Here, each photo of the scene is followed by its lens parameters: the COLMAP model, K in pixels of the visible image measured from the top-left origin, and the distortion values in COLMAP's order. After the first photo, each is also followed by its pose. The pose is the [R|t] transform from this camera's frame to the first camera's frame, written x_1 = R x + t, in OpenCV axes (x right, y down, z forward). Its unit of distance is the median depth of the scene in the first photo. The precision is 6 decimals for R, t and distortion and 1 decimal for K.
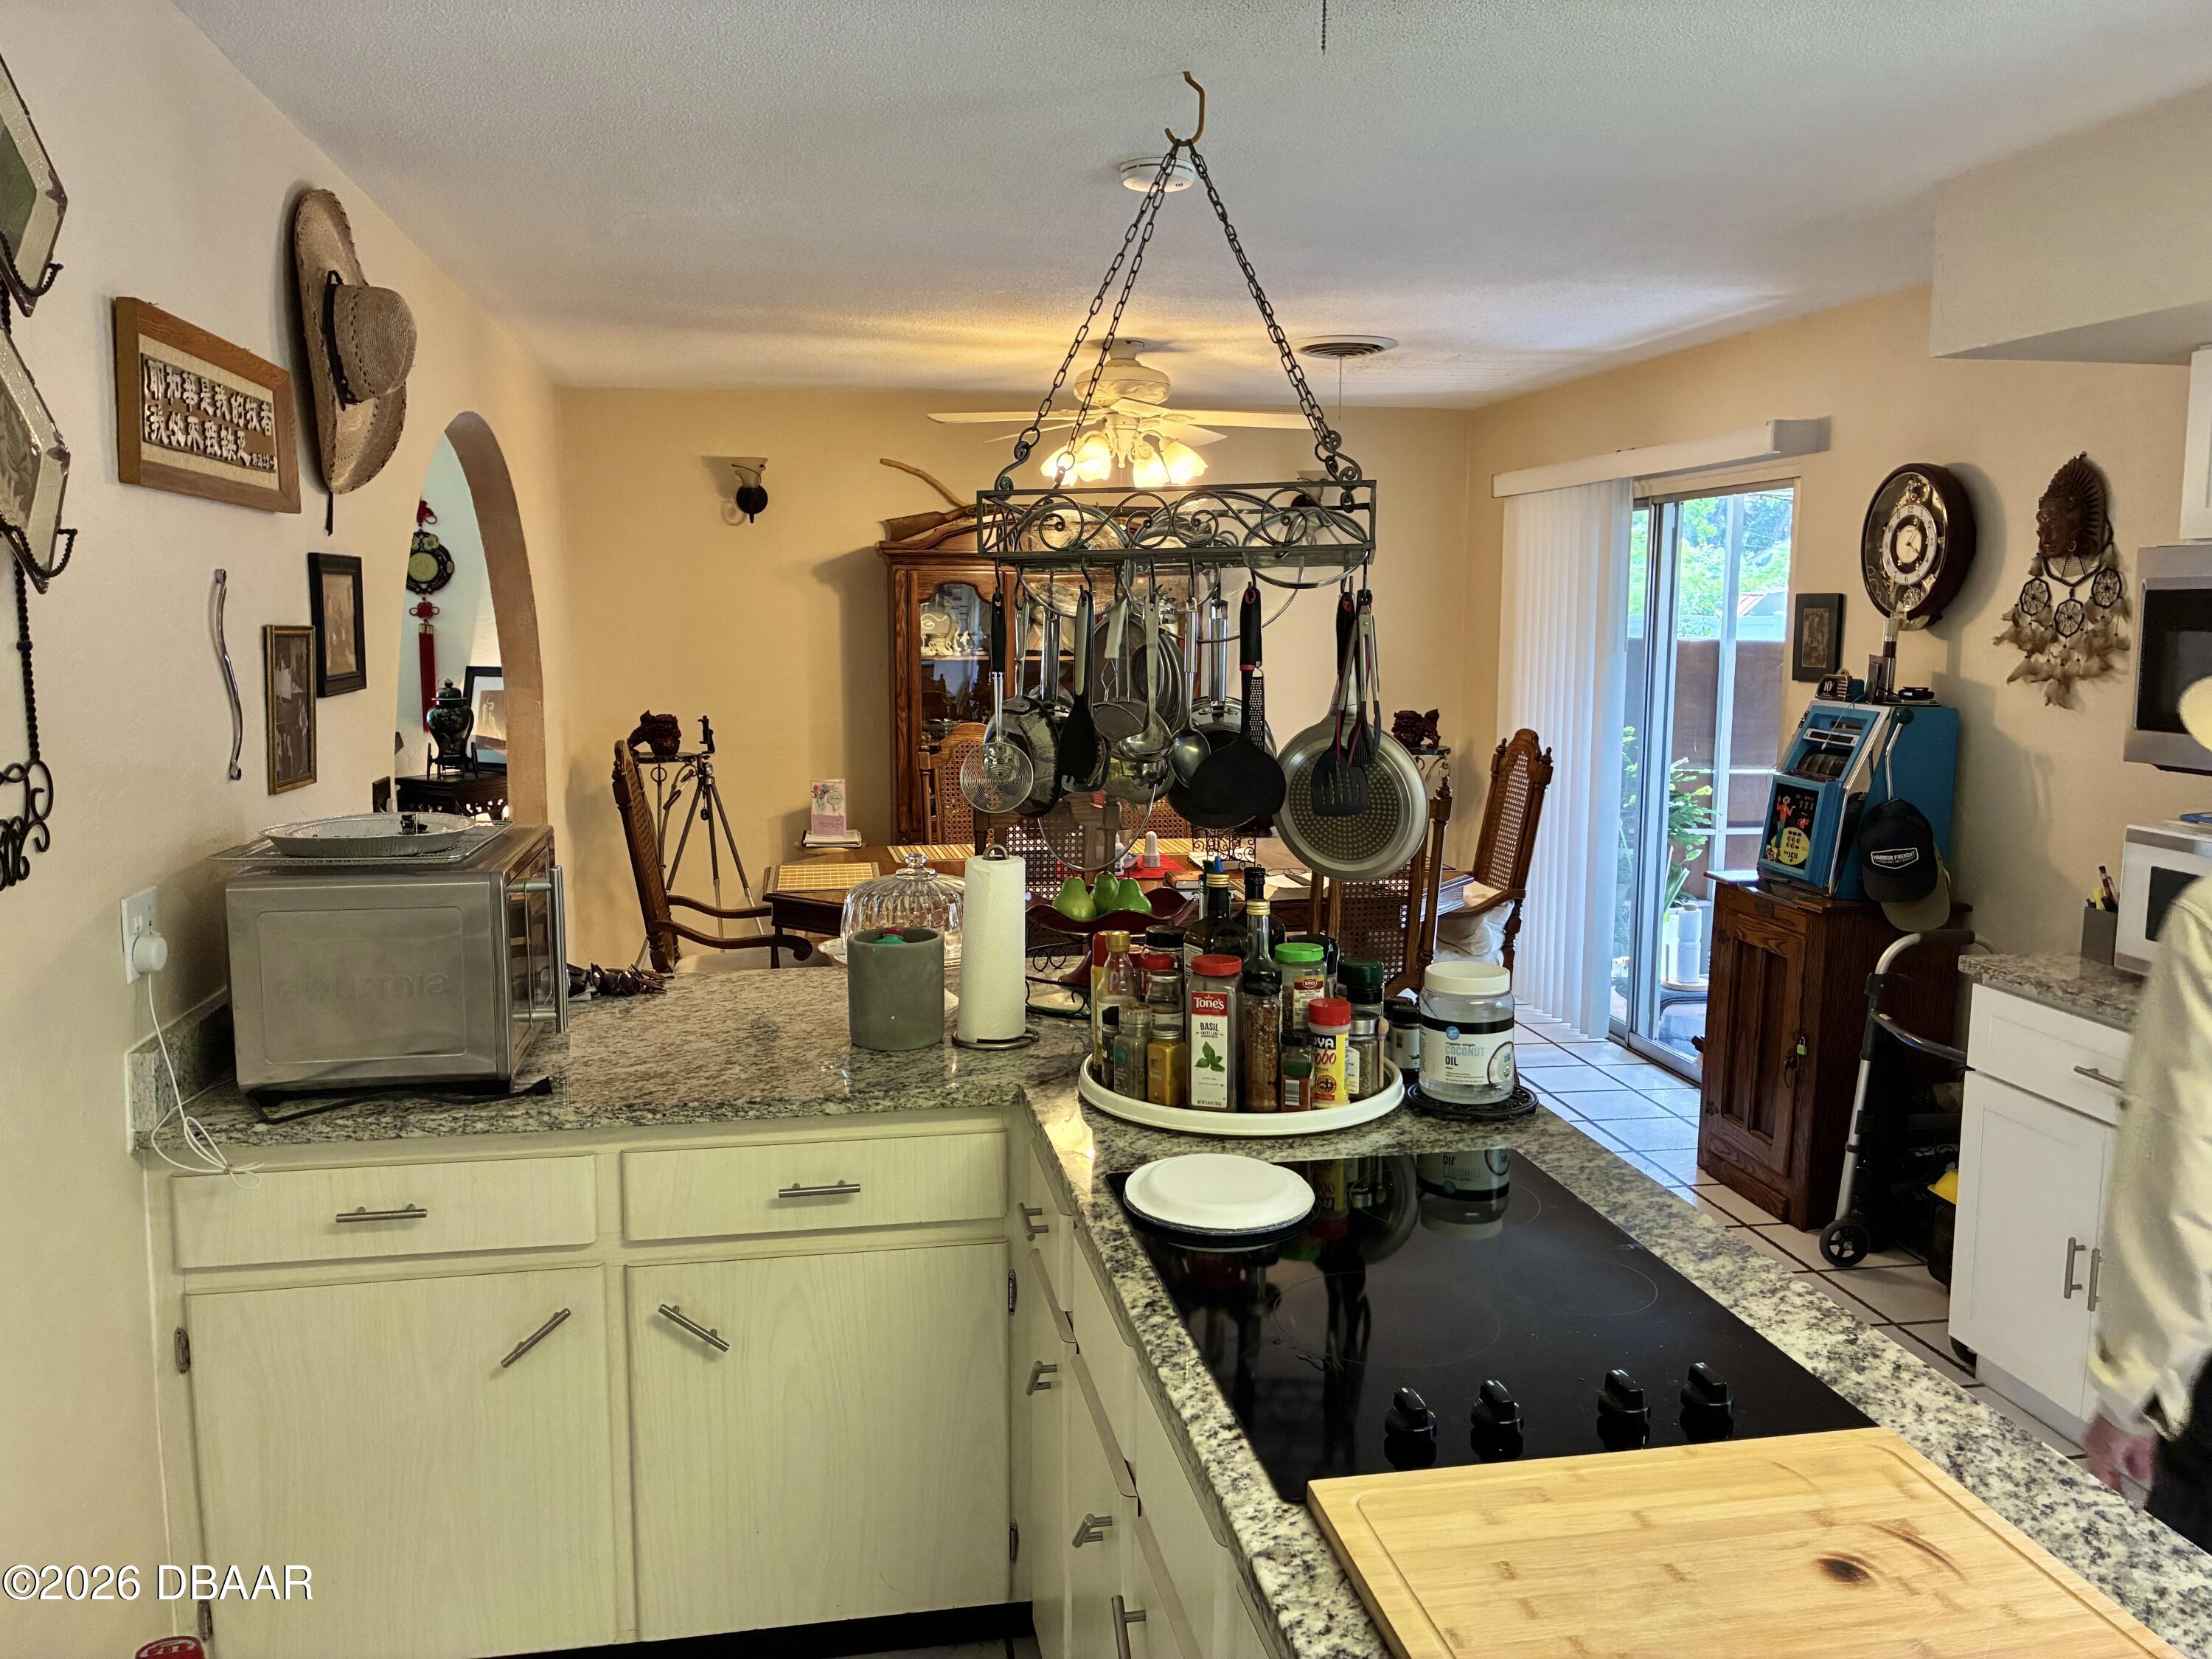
lens RADIAL K [[1690.4, 0, 1121.9], [0, 1690.4, 824.0], [0, 0, 1]] dist [0.052637, -0.061102]
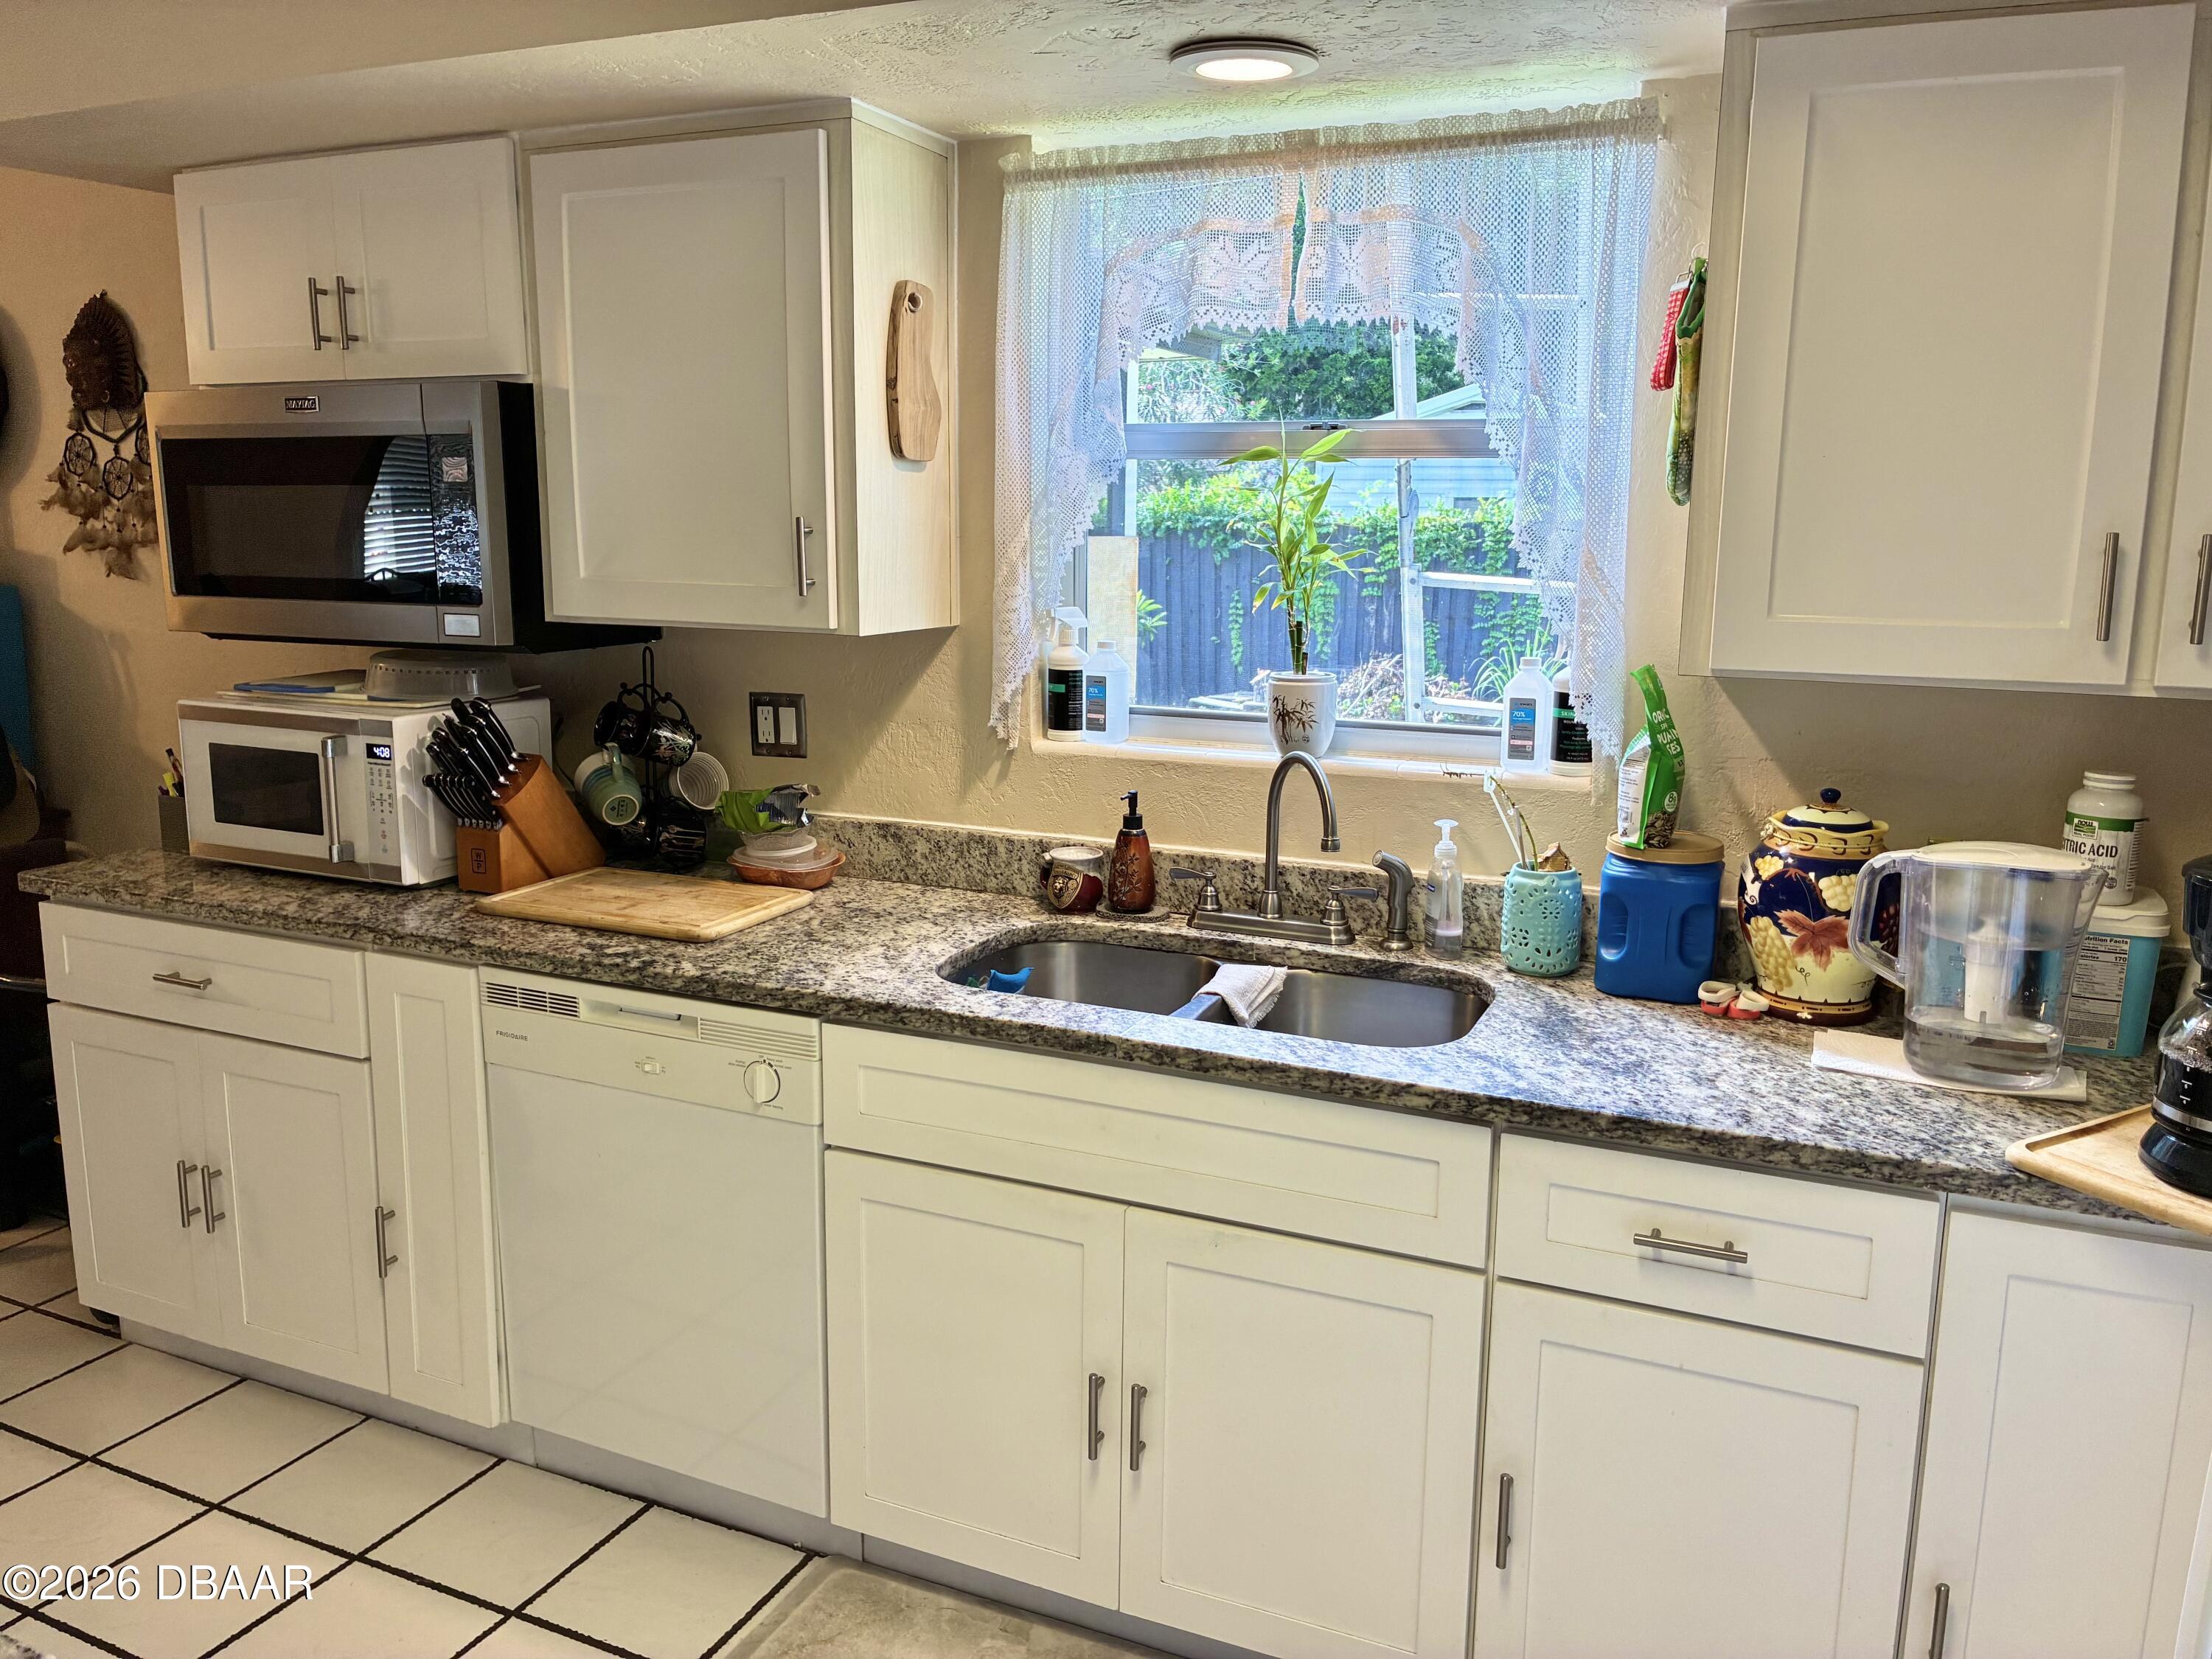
lens RADIAL K [[1690.4, 0, 1124.6], [0, 1690.4, 809.8], [0, 0, 1]] dist [0.052637, -0.061102]
pose [[0.581224, -0.142744, 0.801126, 0.095603], [0.100030, 0.989561, 0.103747, 0.009347], [-0.807572, 0.019837, 0.589435, 0.039009]]
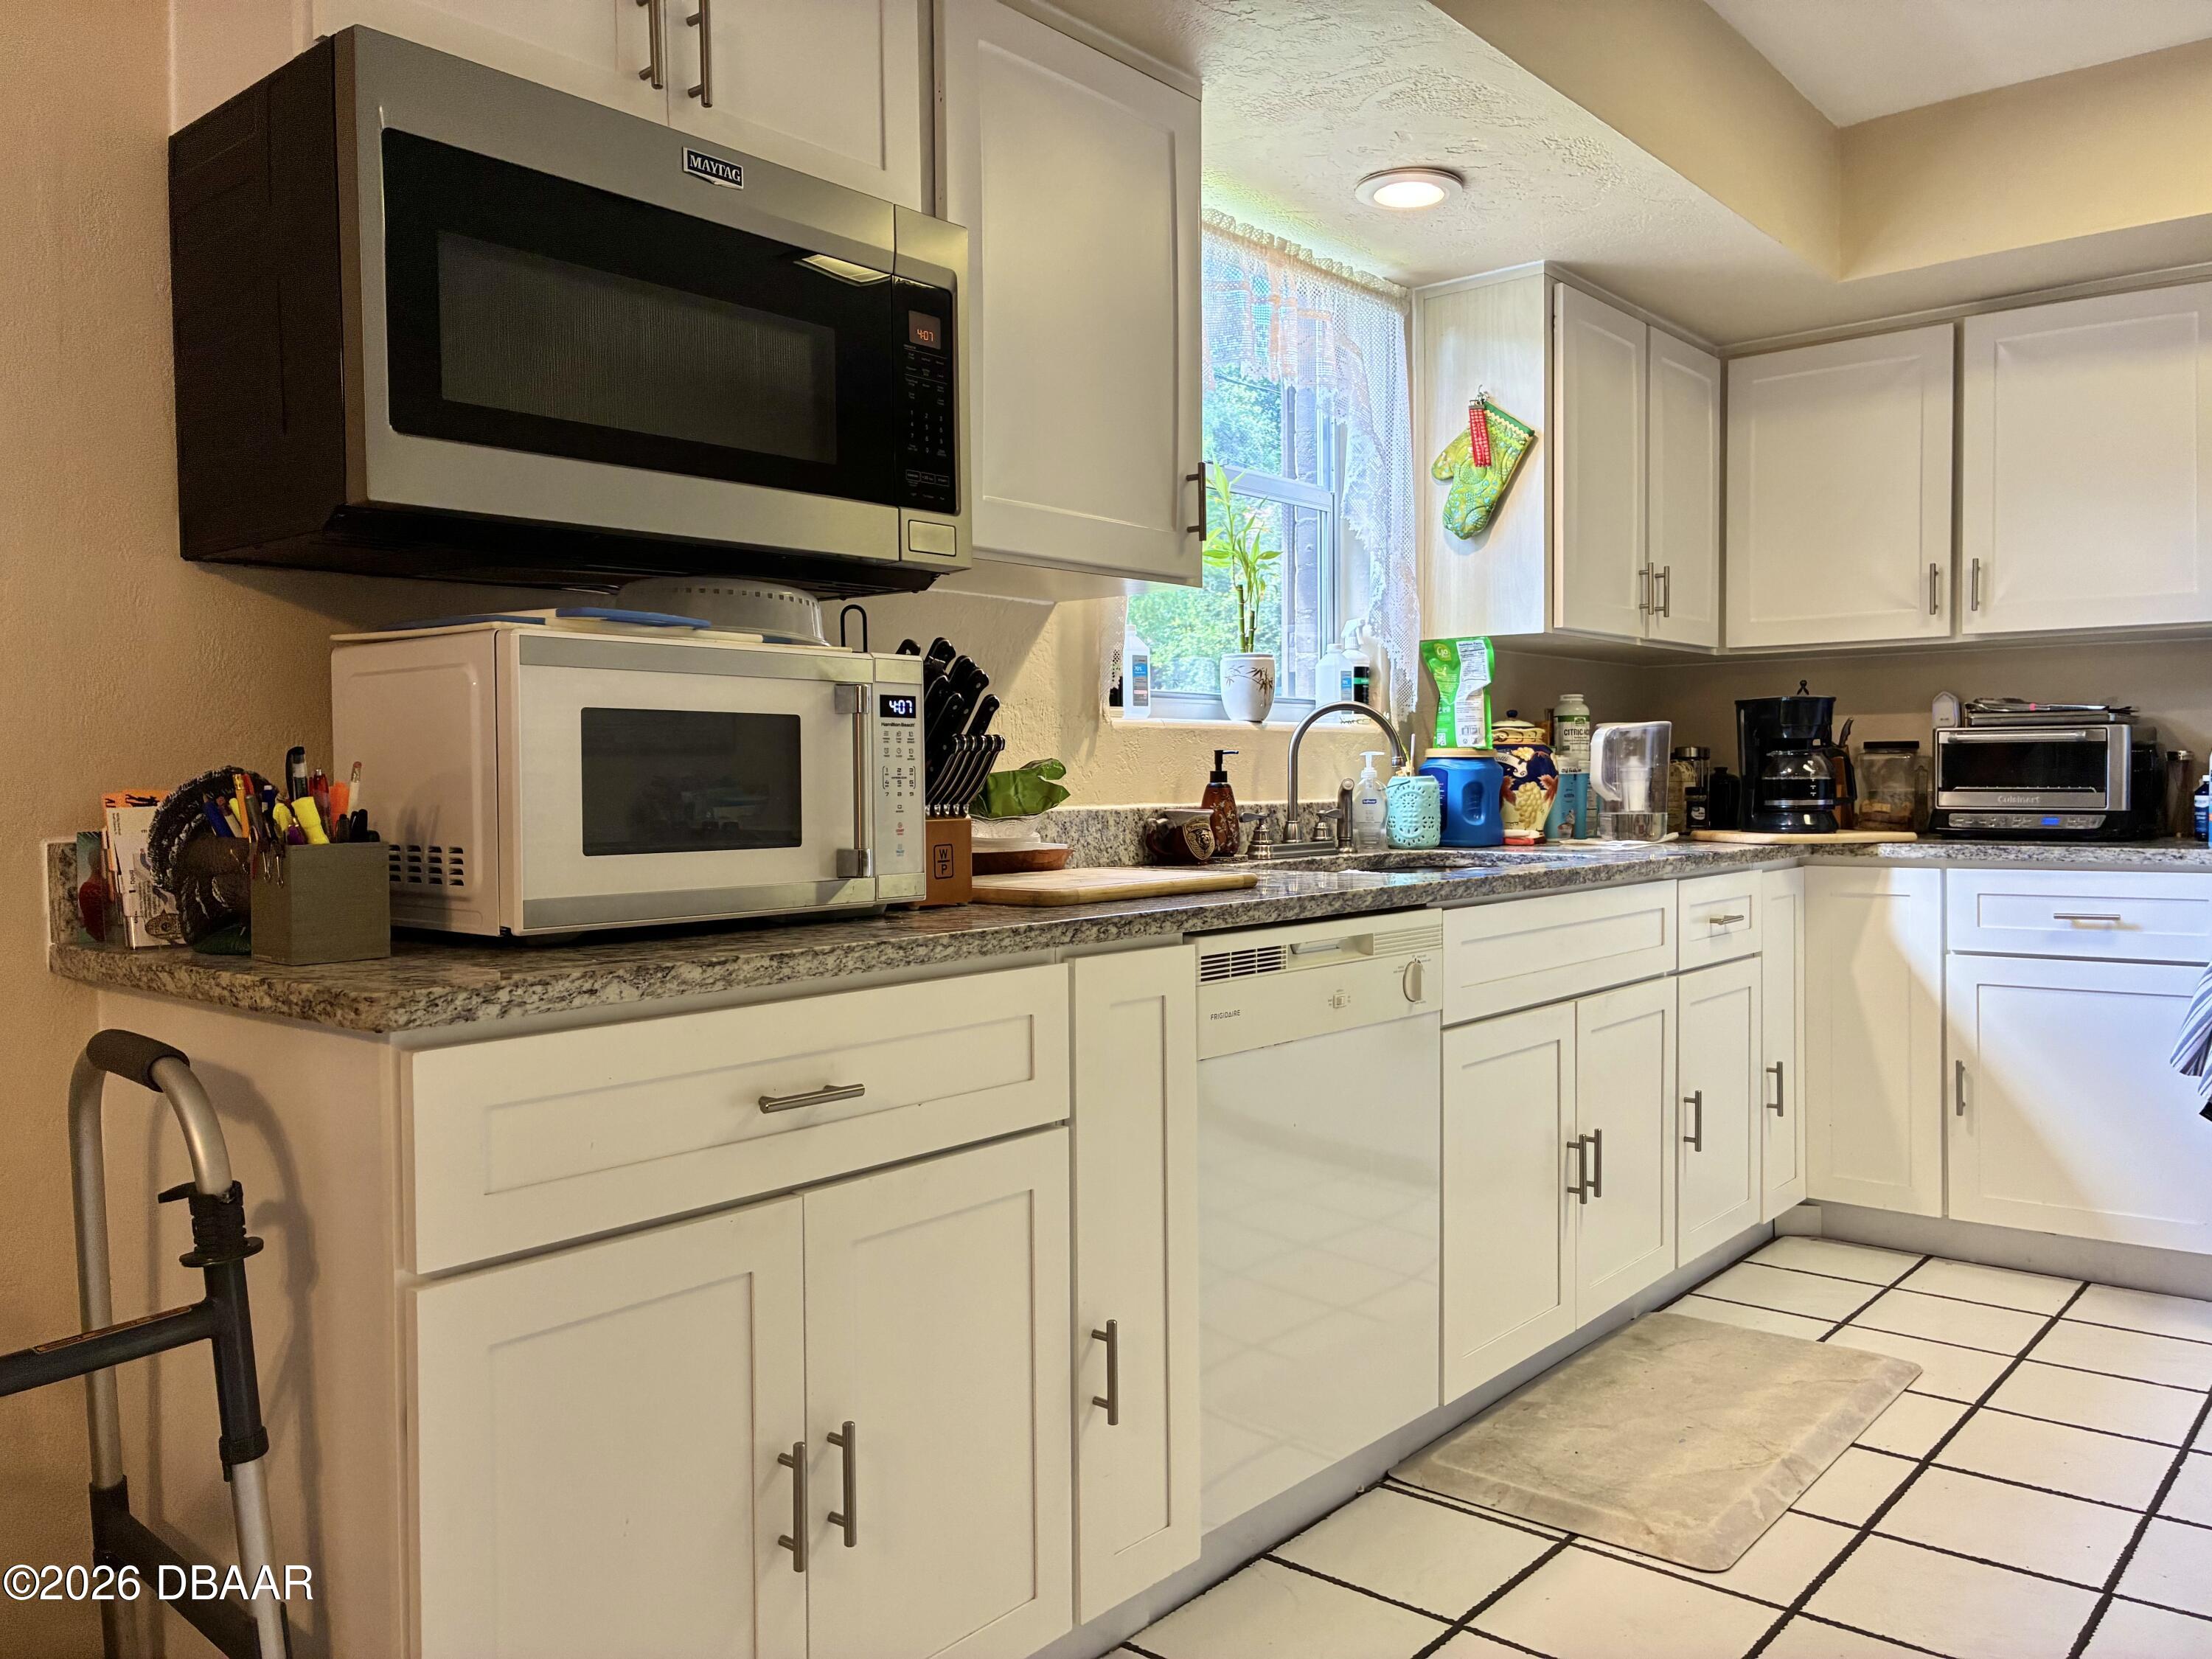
lens RADIAL K [[1690.4, 0, 1103.5], [0, 1690.4, 816.4], [0, 0, 1]] dist [0.052637, -0.061102]
pose [[-0.622987, -0.016779, 0.782052, 0.075838], [0.110113, 0.987934, 0.108913, 0.012172], [-0.774443, 0.153965, -0.613623, 0.765332]]
